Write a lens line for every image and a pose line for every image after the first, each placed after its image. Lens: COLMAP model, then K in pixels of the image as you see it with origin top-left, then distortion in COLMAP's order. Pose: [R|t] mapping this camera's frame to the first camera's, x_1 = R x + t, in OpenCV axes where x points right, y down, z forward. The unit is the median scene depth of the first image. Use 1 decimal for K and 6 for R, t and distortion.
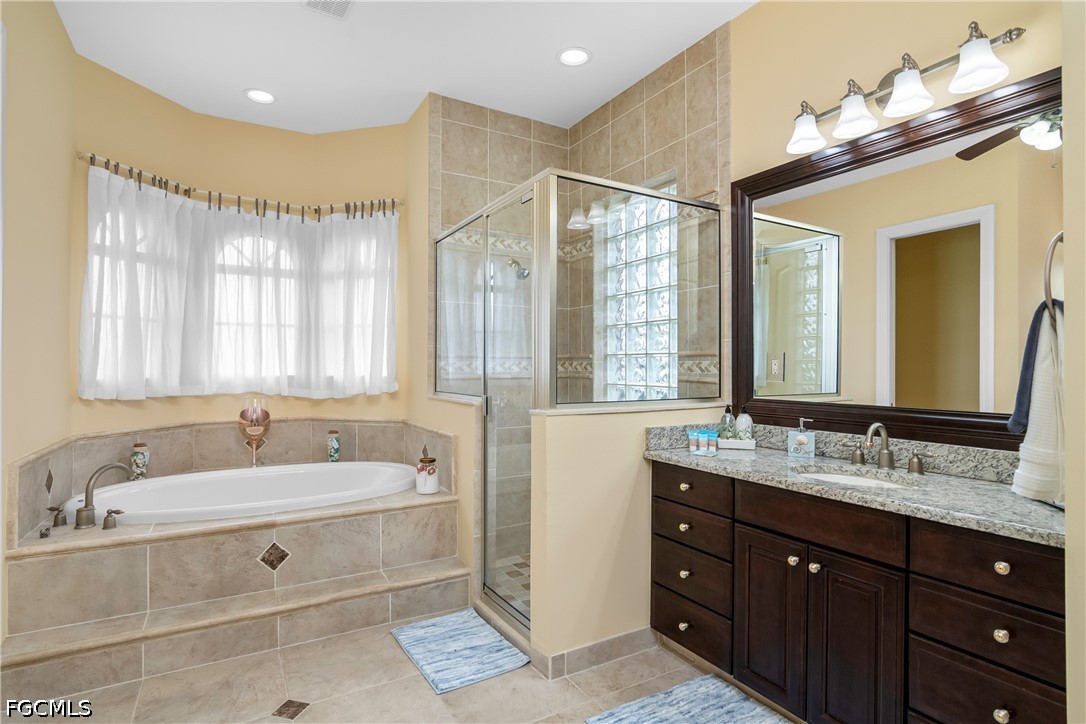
lens RADIAL K [[549.7, 0, 529.1], [0, 549.7, 358.6], [0, 0, 1]] dist [-0.026436, 0.007833]
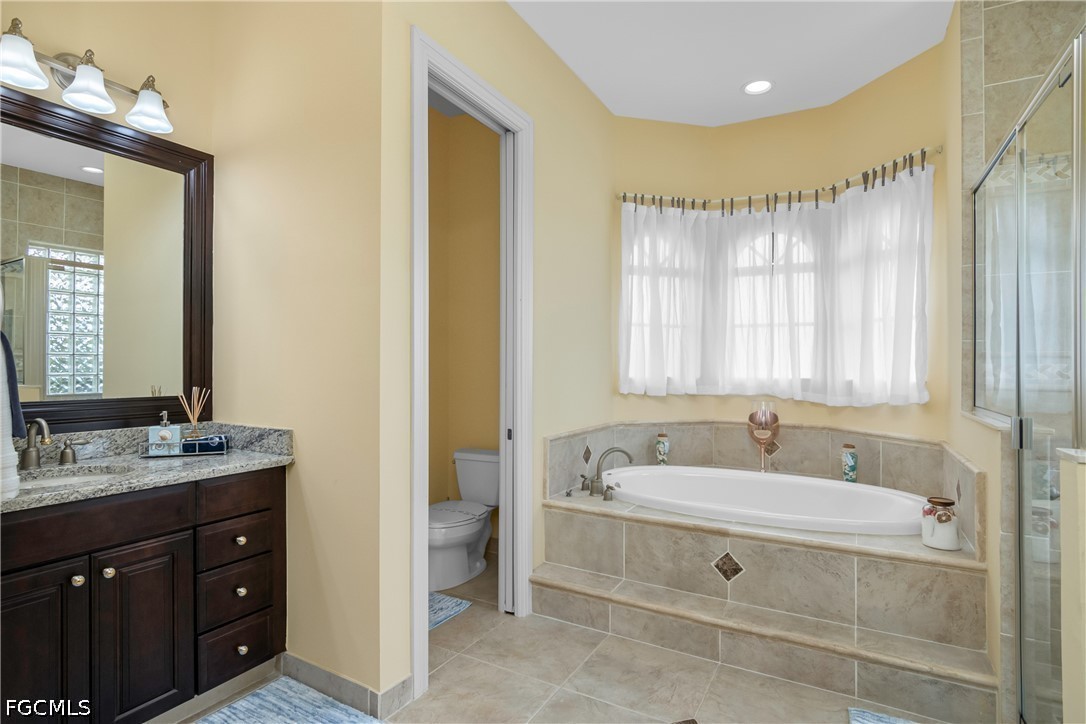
lens RADIAL K [[549.7, 0, 541.1], [0, 549.7, 366.4], [0, 0, 1]] dist [-0.026436, 0.007833]
pose [[0.508640, 0.007277, -0.860948, 0.162844], [0.001126, 0.999958, 0.009117, 0.002384], [0.860978, -0.005607, 0.508611, 0.201143]]
